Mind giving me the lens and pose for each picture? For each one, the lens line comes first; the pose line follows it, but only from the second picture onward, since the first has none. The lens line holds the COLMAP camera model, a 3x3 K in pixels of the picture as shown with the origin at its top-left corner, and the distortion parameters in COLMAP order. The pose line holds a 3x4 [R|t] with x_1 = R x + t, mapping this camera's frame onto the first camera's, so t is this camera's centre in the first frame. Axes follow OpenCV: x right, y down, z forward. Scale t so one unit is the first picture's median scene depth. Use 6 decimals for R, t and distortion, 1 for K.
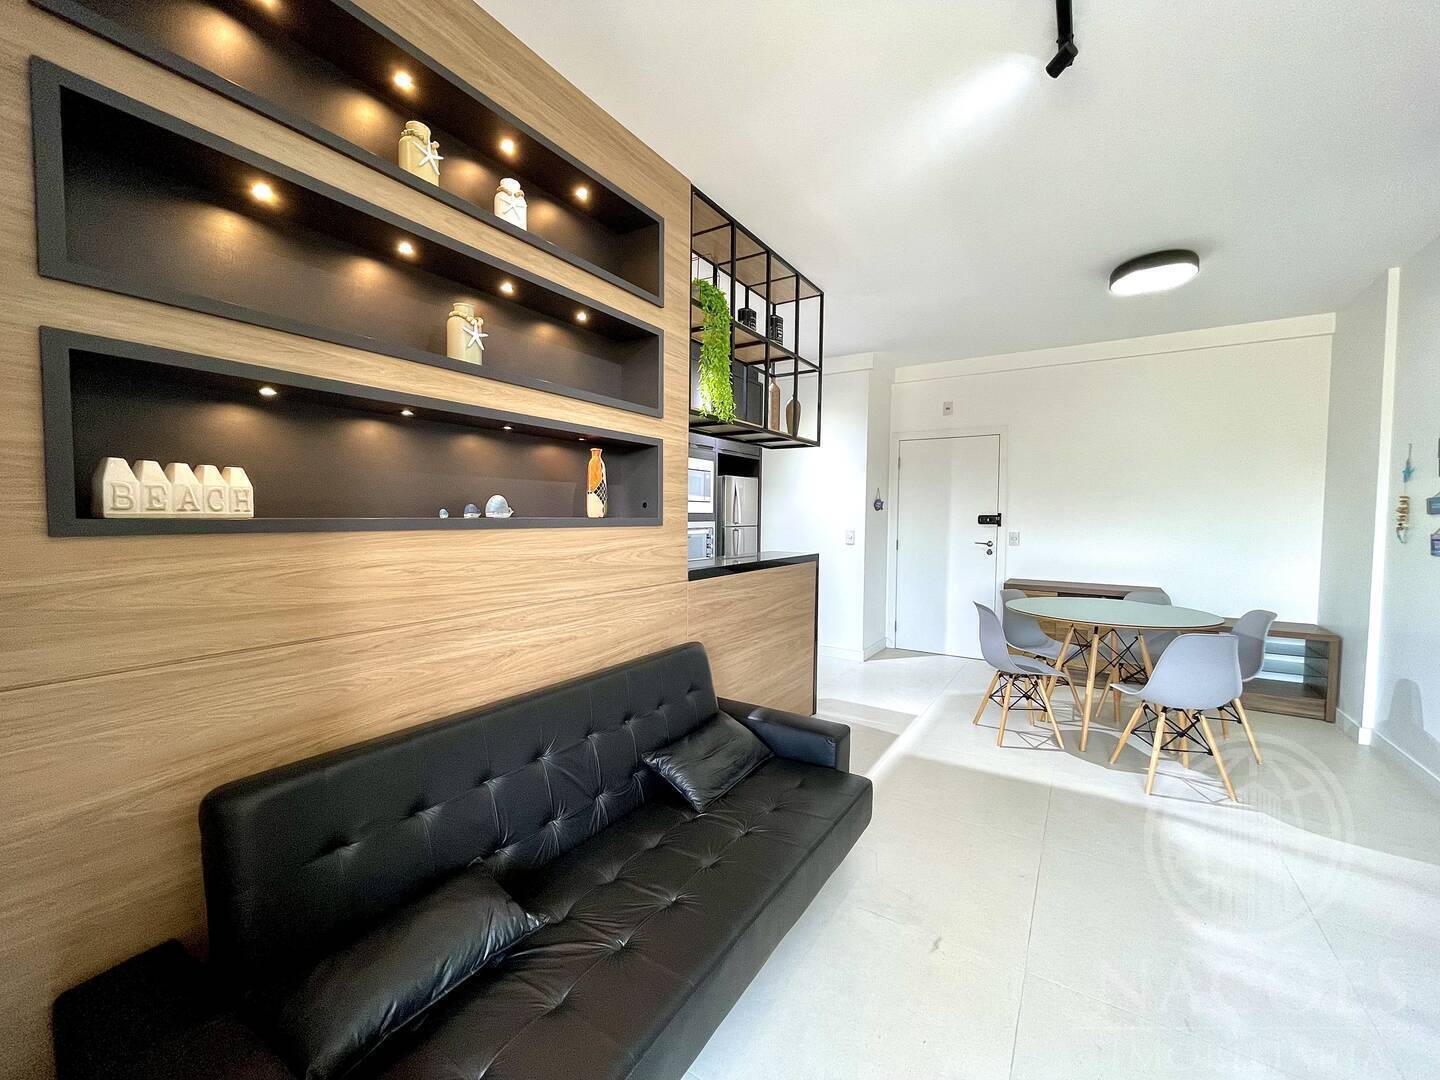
lens RADIAL K [[585.7, 0, 720.0], [0, 585.7, 540.0], [0, 0, 1]] dist [-0.002666, 0.000498]
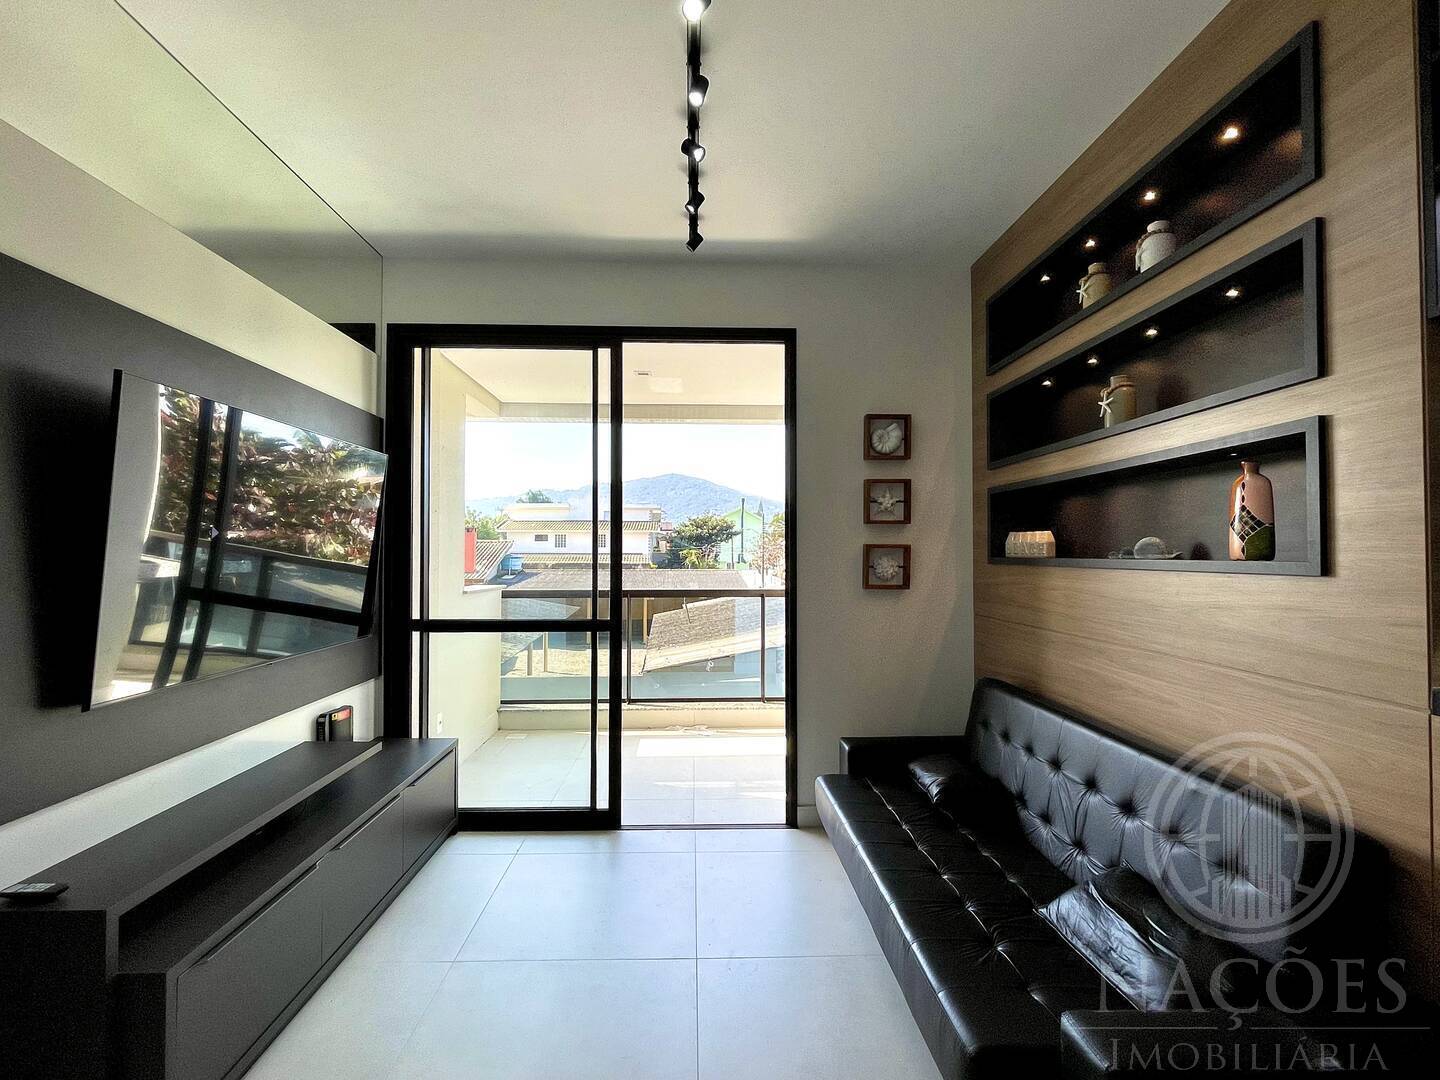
lens RADIAL K [[659.0, 0, 720.0], [0, 659.0, 540.0], [0, 0, 1]] dist [0.000001, 0.000005]
pose [[-0.820919, -0.019024, -0.570727, 1.098279], [-0.033276, 0.999340, 0.014553, -0.078017], [0.570074, 0.030938, -0.821011, 1.861838]]
